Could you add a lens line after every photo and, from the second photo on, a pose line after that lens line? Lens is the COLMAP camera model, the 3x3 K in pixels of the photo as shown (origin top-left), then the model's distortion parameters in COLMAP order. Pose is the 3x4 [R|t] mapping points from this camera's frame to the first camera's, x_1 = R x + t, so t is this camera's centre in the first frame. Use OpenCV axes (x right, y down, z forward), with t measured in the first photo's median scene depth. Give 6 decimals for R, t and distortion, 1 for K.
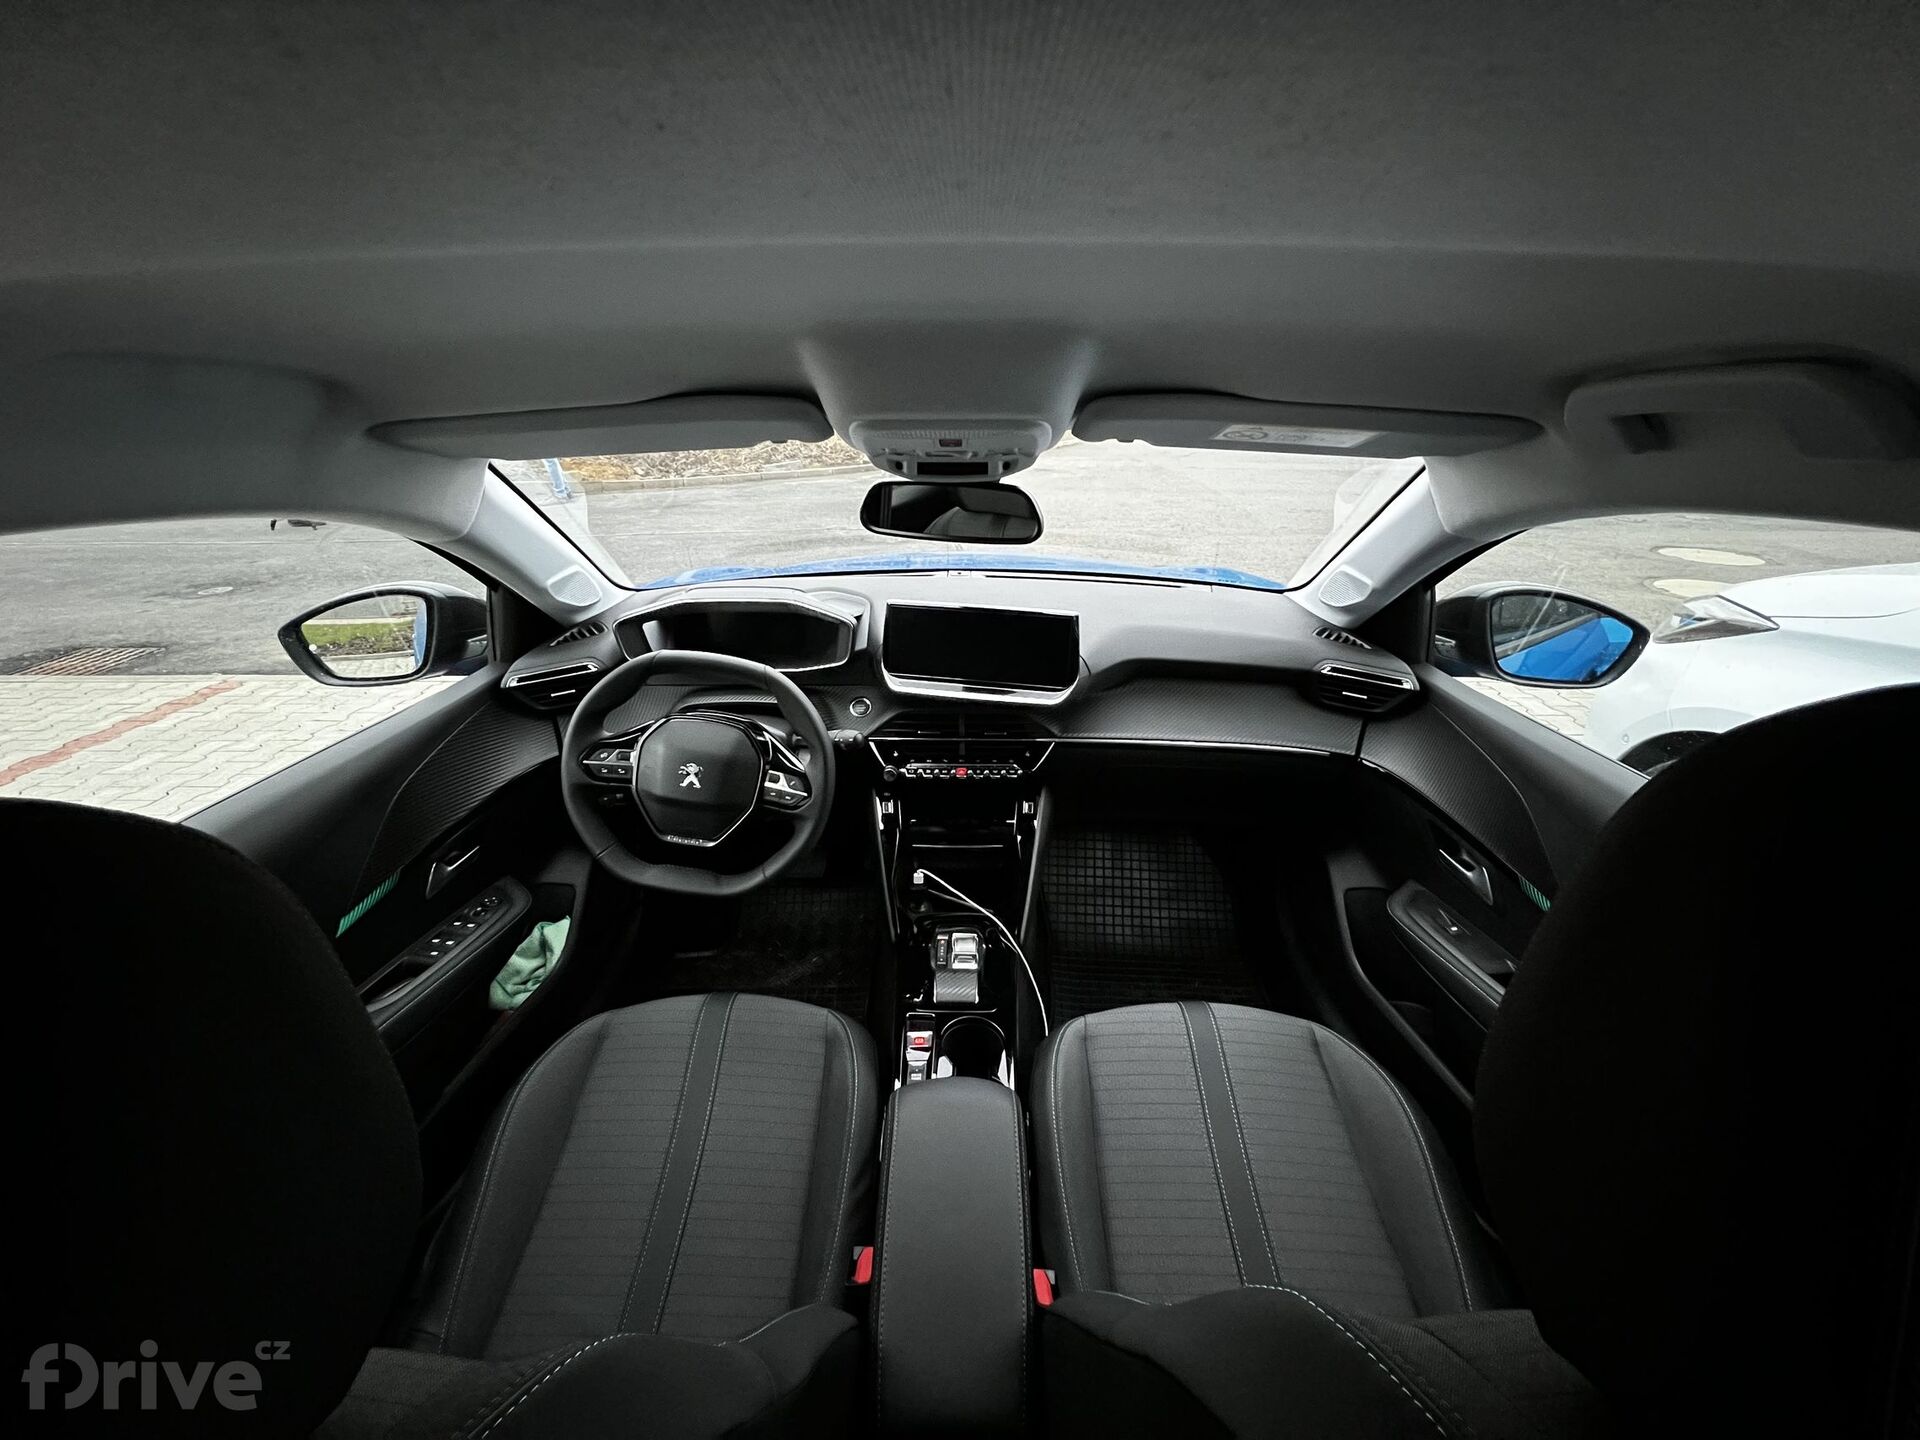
lens RADIAL K [[760.4, 0, 953.3], [0, 760.4, 717.3], [0, 0, 1]] dist [-0.002442, 0.000112]
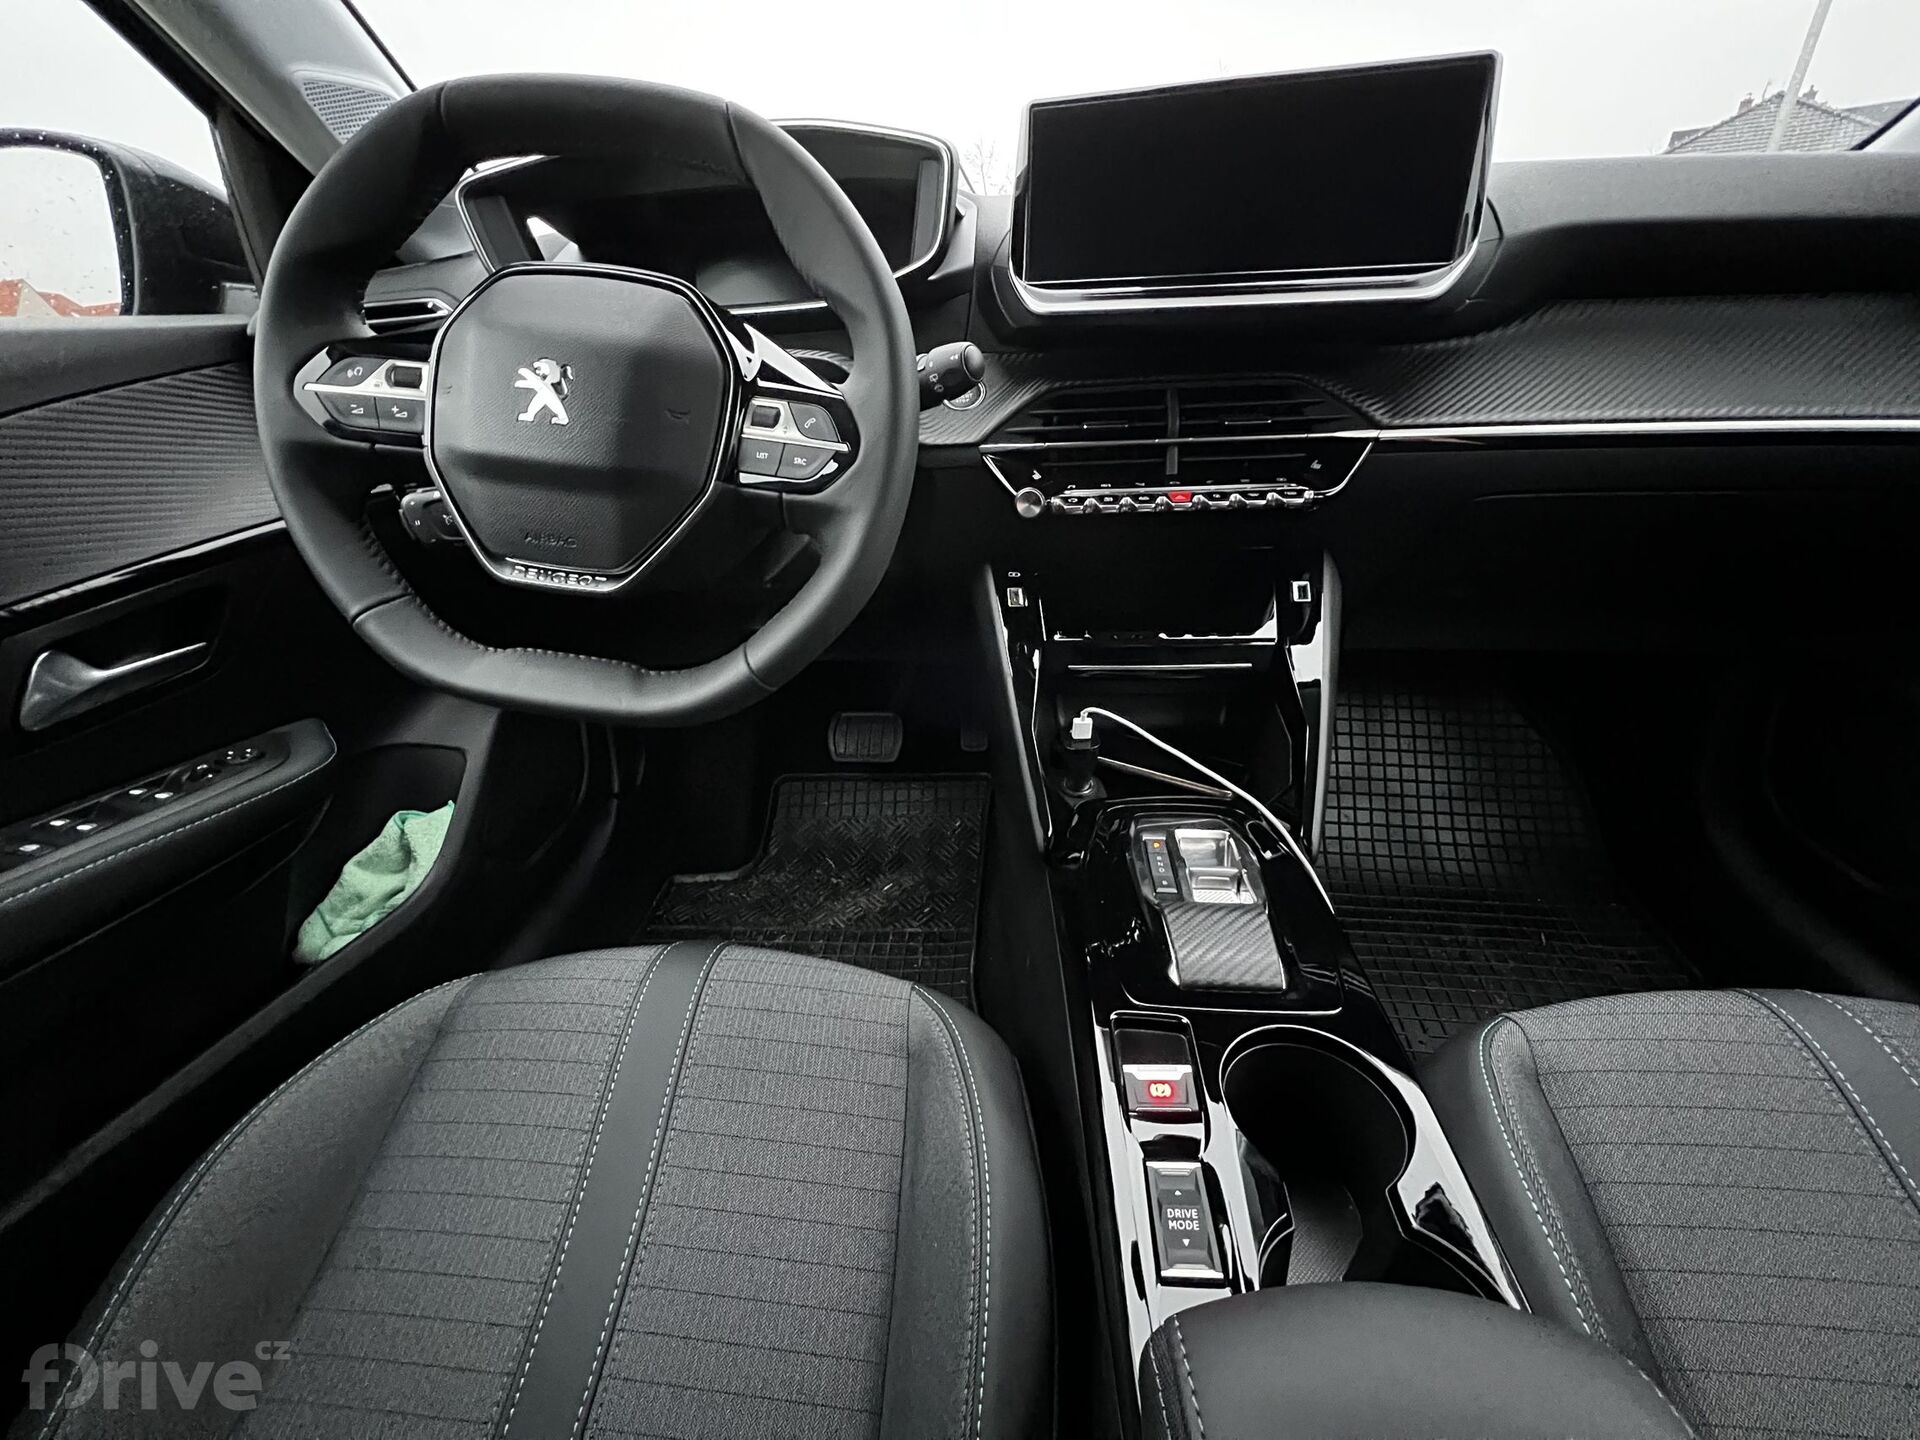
lens RADIAL K [[760.4, 0, 953.3], [0, 760.4, 717.3], [0, 0, 1]] dist [-0.002442, 0.000112]
pose [[0.995330, -0.005961, -0.096344, -0.088593], [0.013122, 0.997182, 0.073863, 0.177958], [0.095632, -0.074782, 0.992604, 0.525641]]
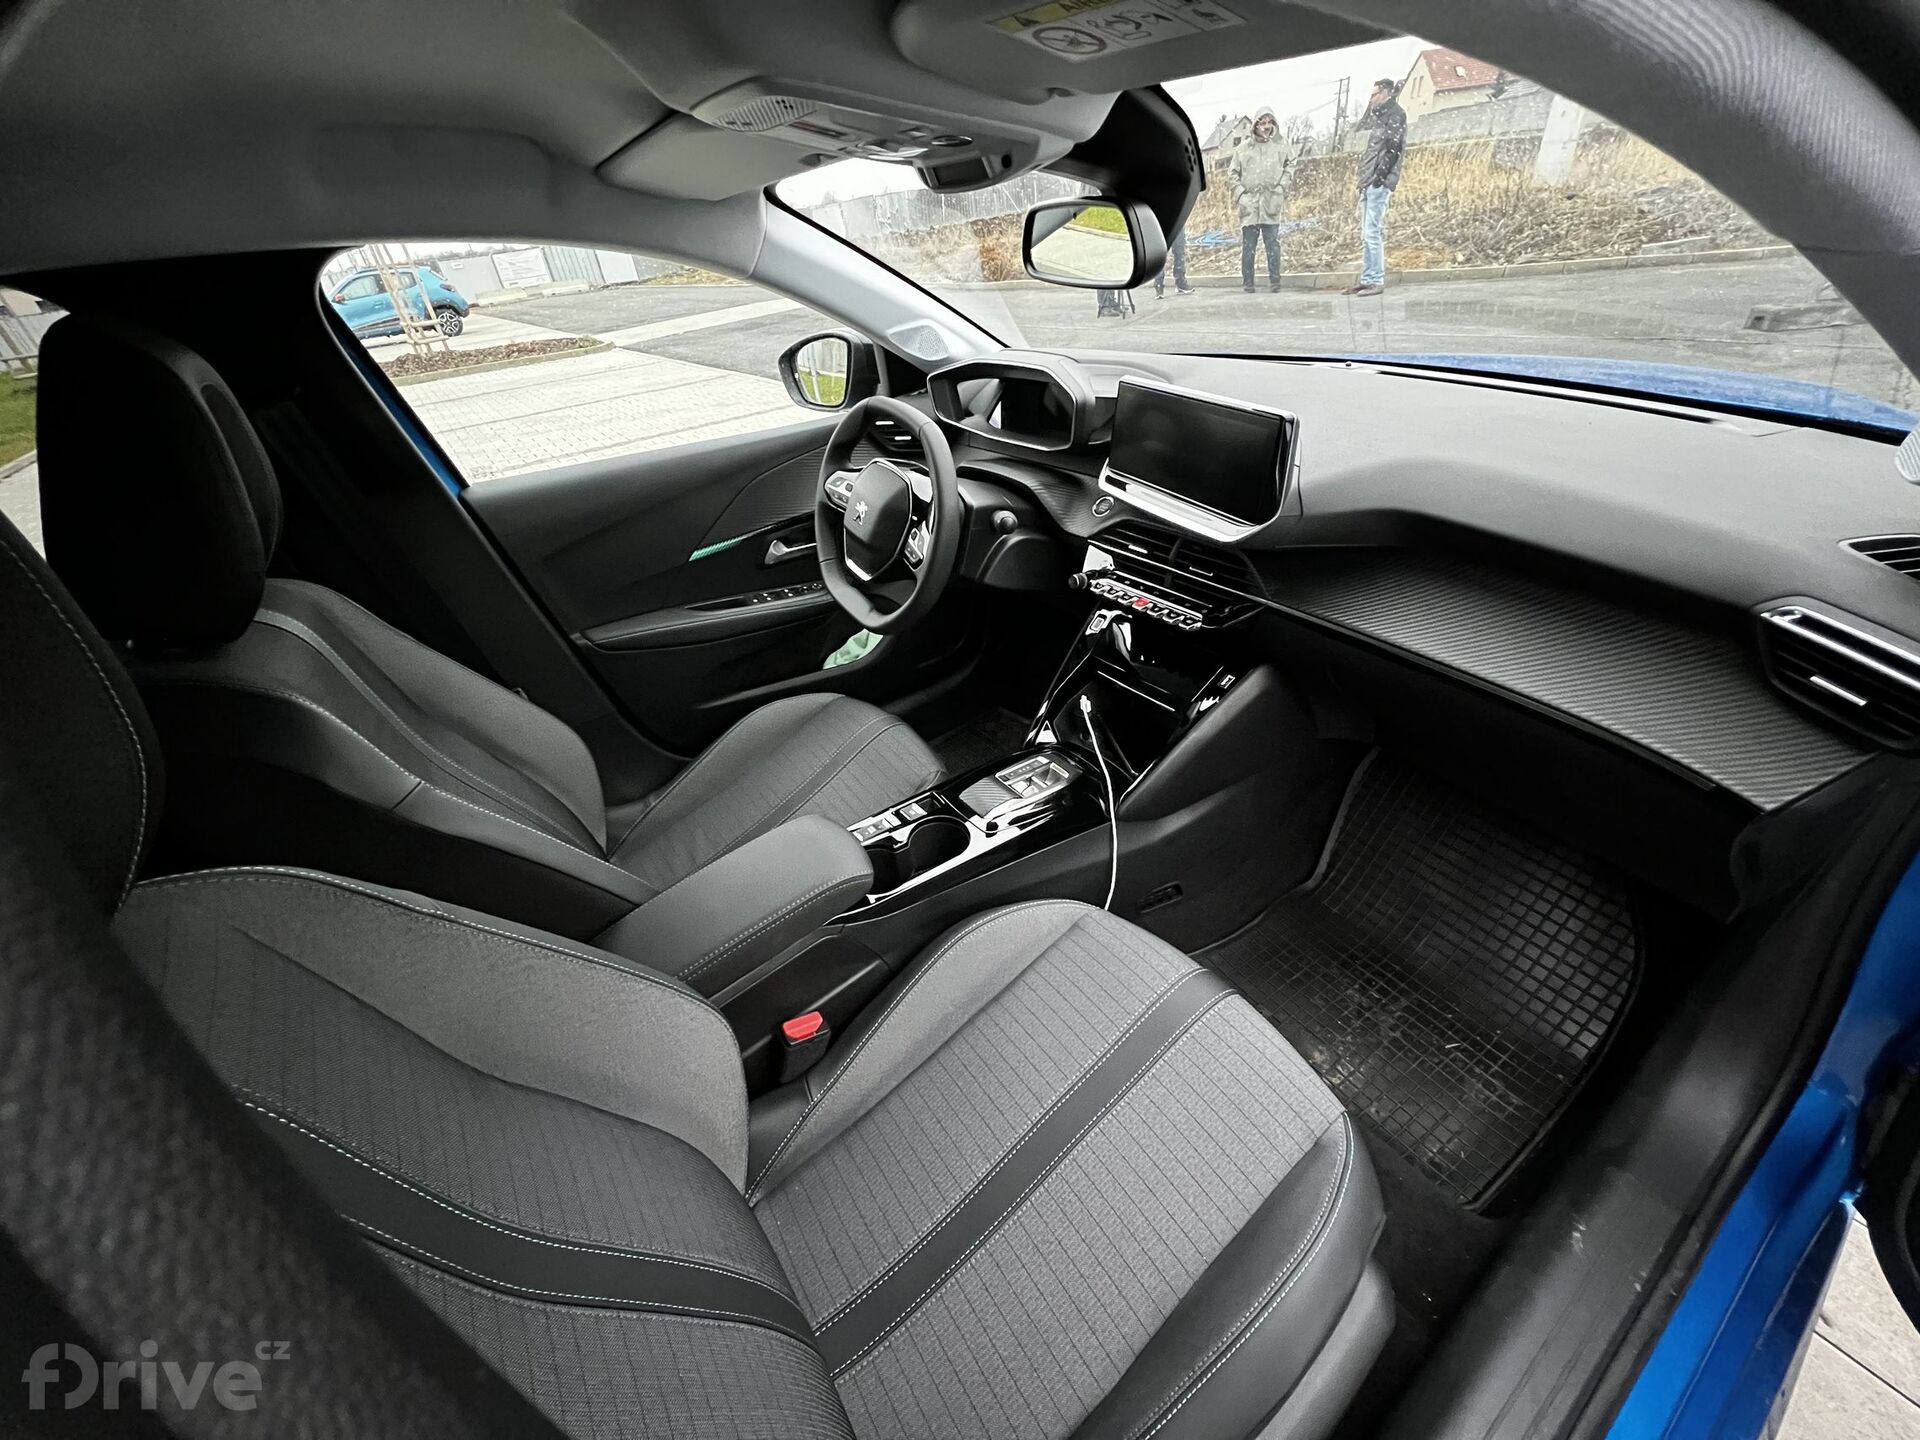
lens RADIAL K [[778.9, 0, 960.0], [0, 778.9, 720.0], [0, 0, 1]] dist [-0.002888, -0.000211]
pose [[0.583291, 0.397312, -0.708459, 0.572233], [-0.236160, 0.917478, 0.320097, -0.037969], [0.777174, -0.019400, 0.628986, 0.316054]]
